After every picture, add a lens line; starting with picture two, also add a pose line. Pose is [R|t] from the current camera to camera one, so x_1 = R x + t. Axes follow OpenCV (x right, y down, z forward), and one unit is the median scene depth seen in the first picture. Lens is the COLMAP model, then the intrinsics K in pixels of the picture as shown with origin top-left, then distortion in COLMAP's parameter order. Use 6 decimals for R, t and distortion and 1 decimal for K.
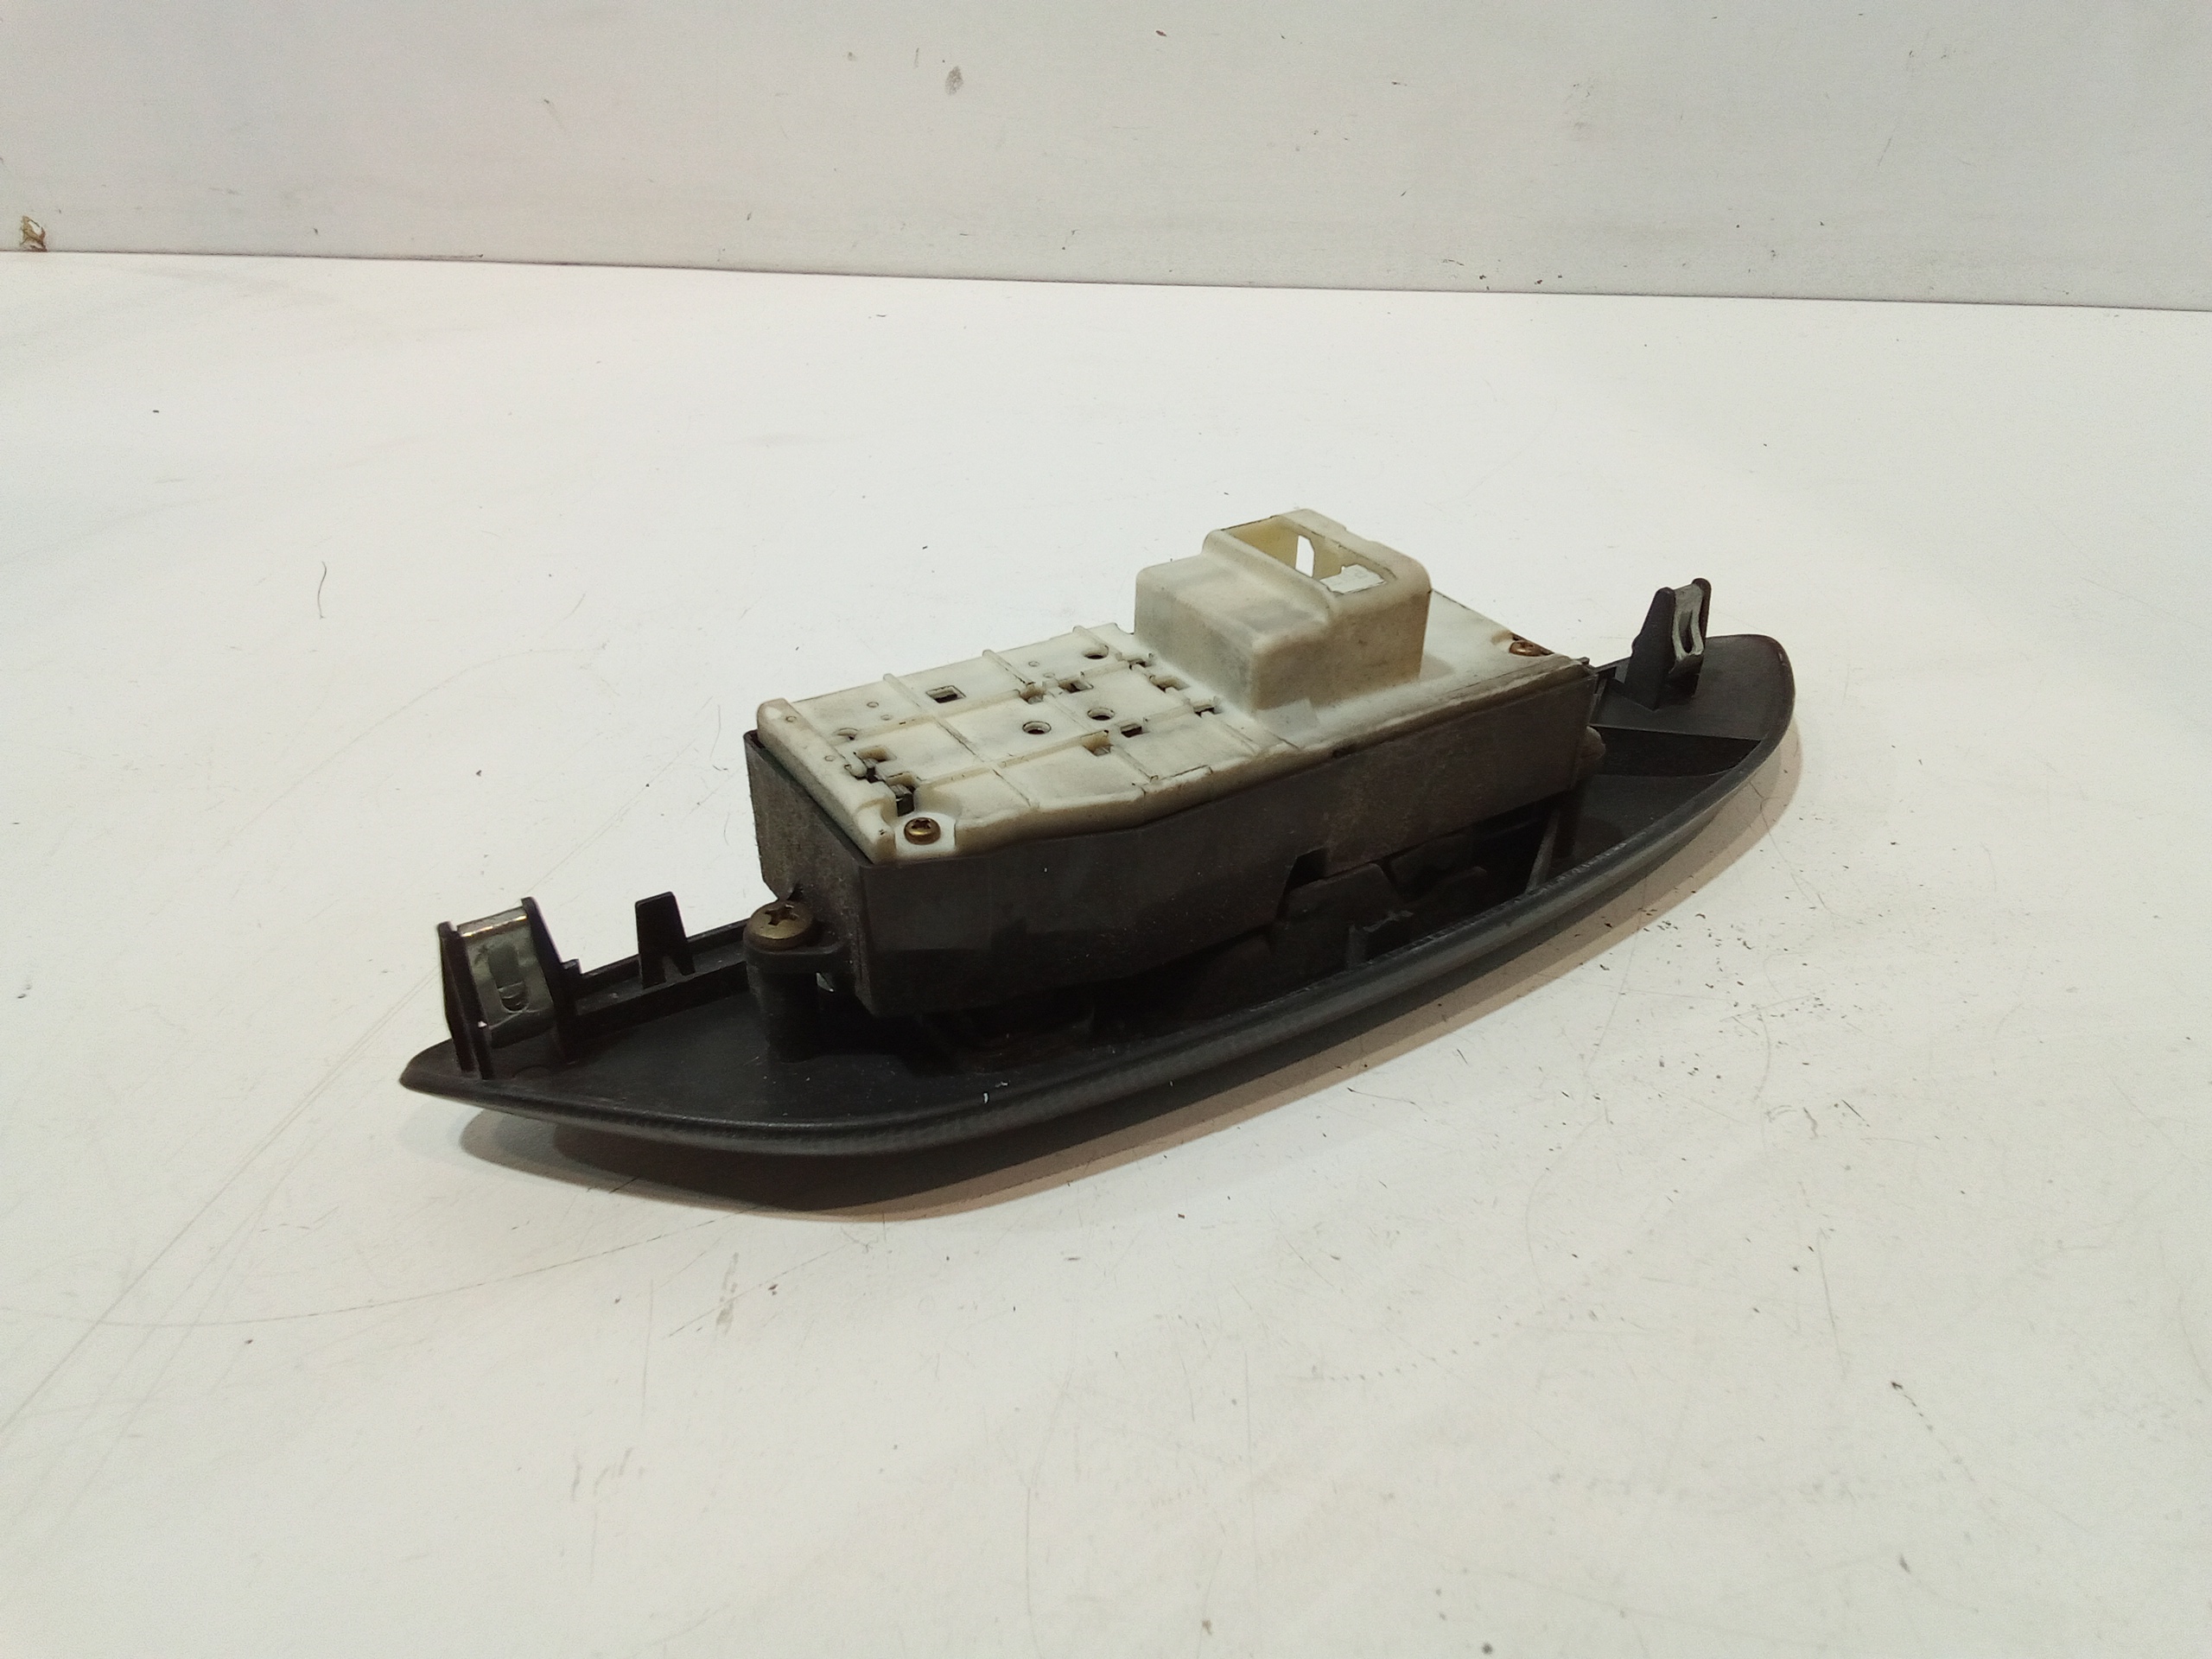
lens RADIAL K [[1522.8, 0, 1106.0], [0, 1522.8, 829.5], [0, 0, 1]] dist [0.054859, -0.073748]
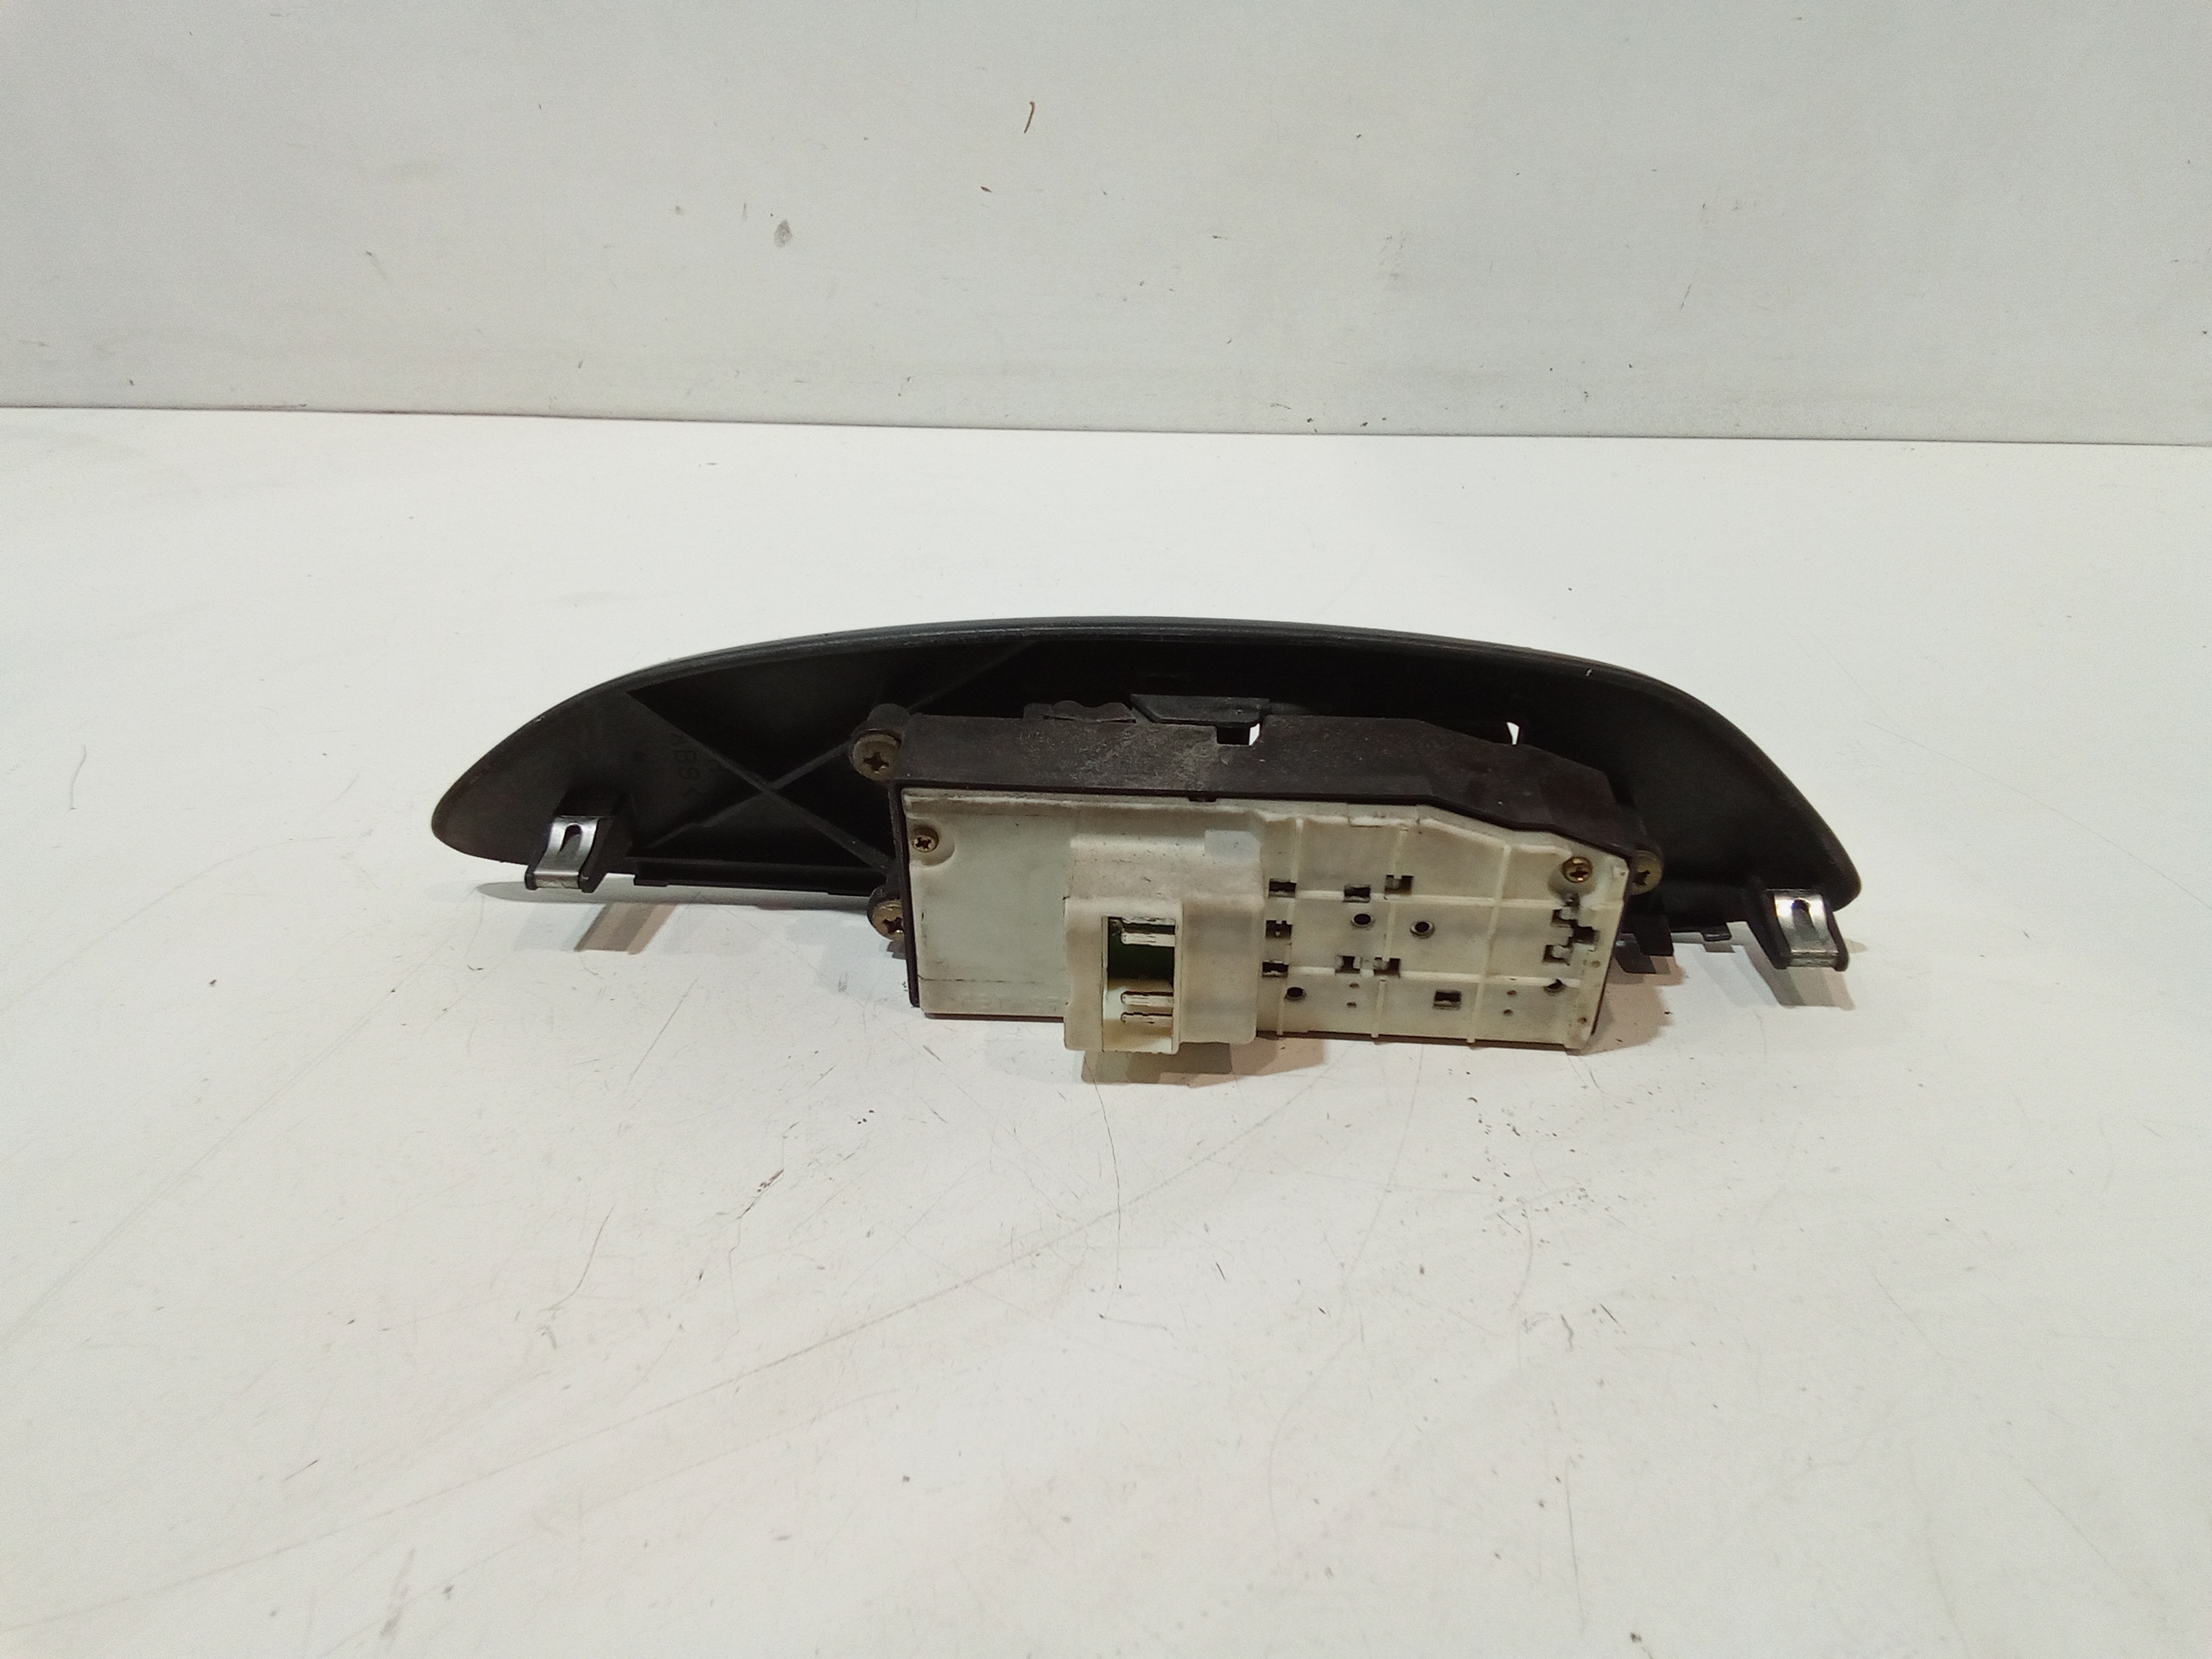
lens RADIAL K [[1522.8, 0, 1106.0], [0, 1522.8, 829.5], [0, 0, 1]] dist [0.054859, -0.073748]
pose [[0.997588, -0.026421, 0.064194, 0.069611], [0.030685, 0.997323, -0.066366, -0.044020], [-0.062268, 0.068175, 0.995728, 0.016764]]
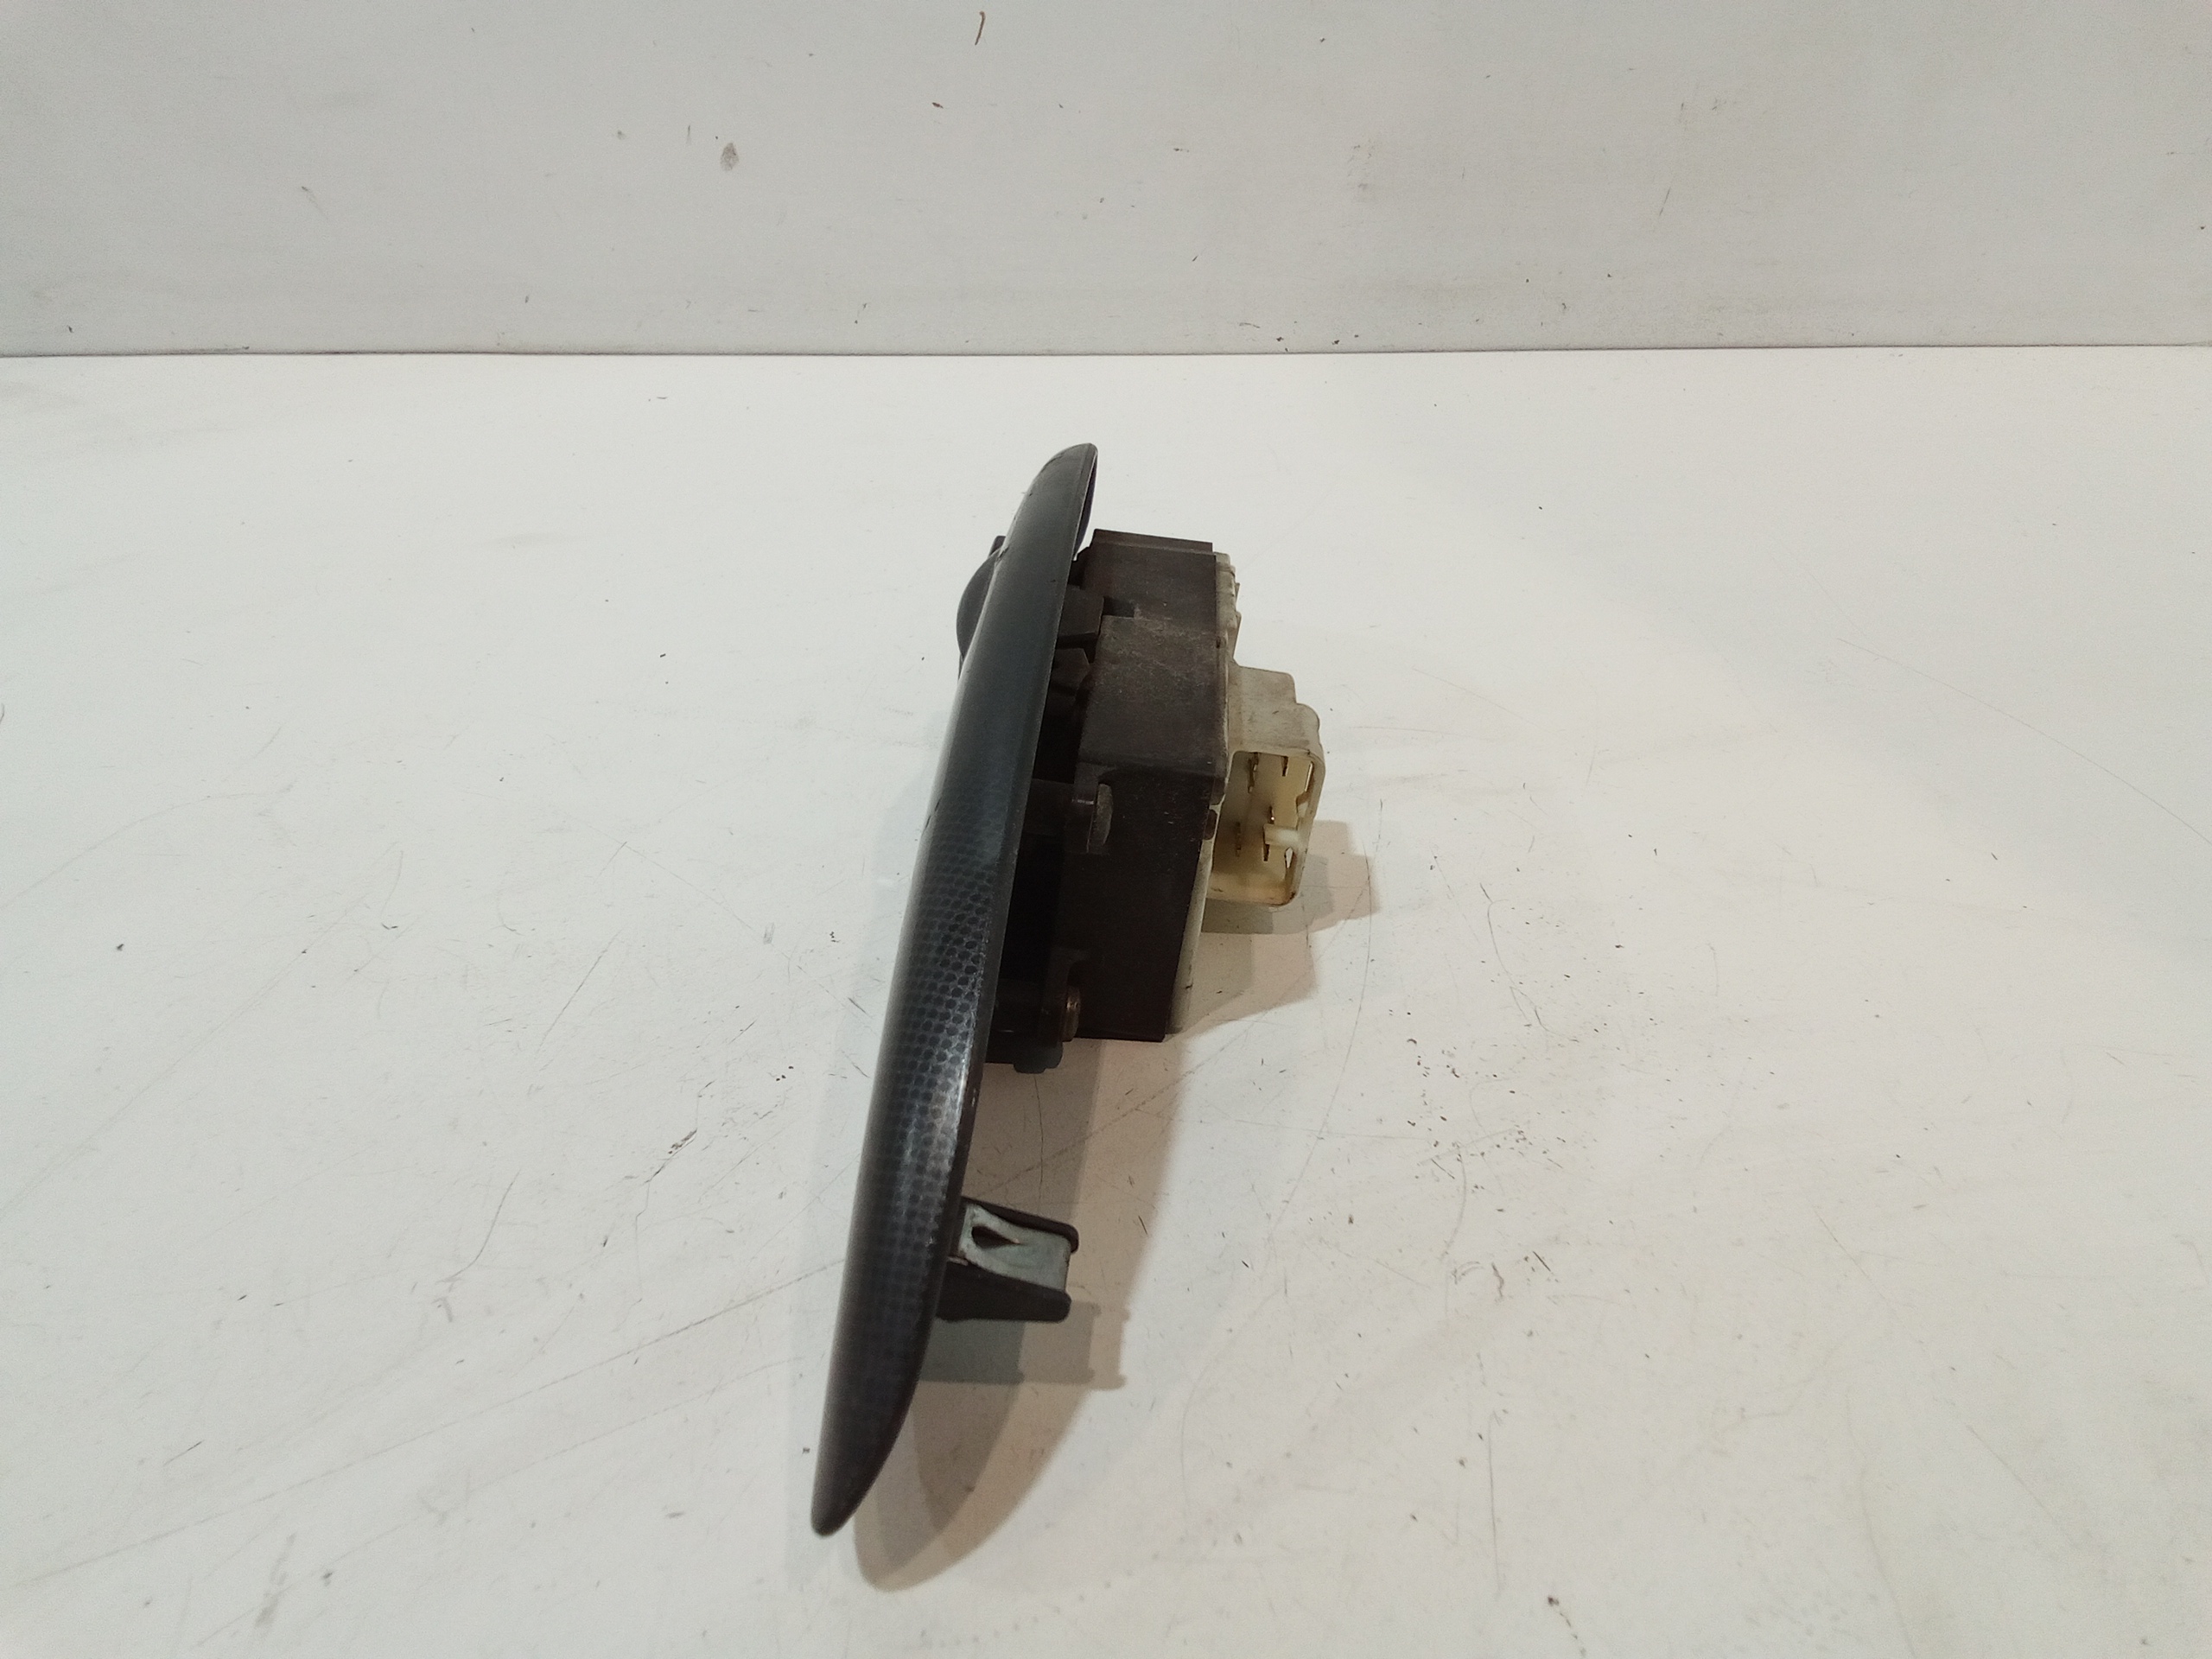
lens RADIAL K [[1522.8, 0, 1106.0], [0, 1522.8, 829.5], [0, 0, 1]] dist [0.054859, -0.073748]
pose [[0.996902, -0.051224, 0.059688, 0.109386], [0.052672, 0.998348, -0.022956, -0.047443], [-0.058413, 0.026029, 0.997953, 0.042237]]
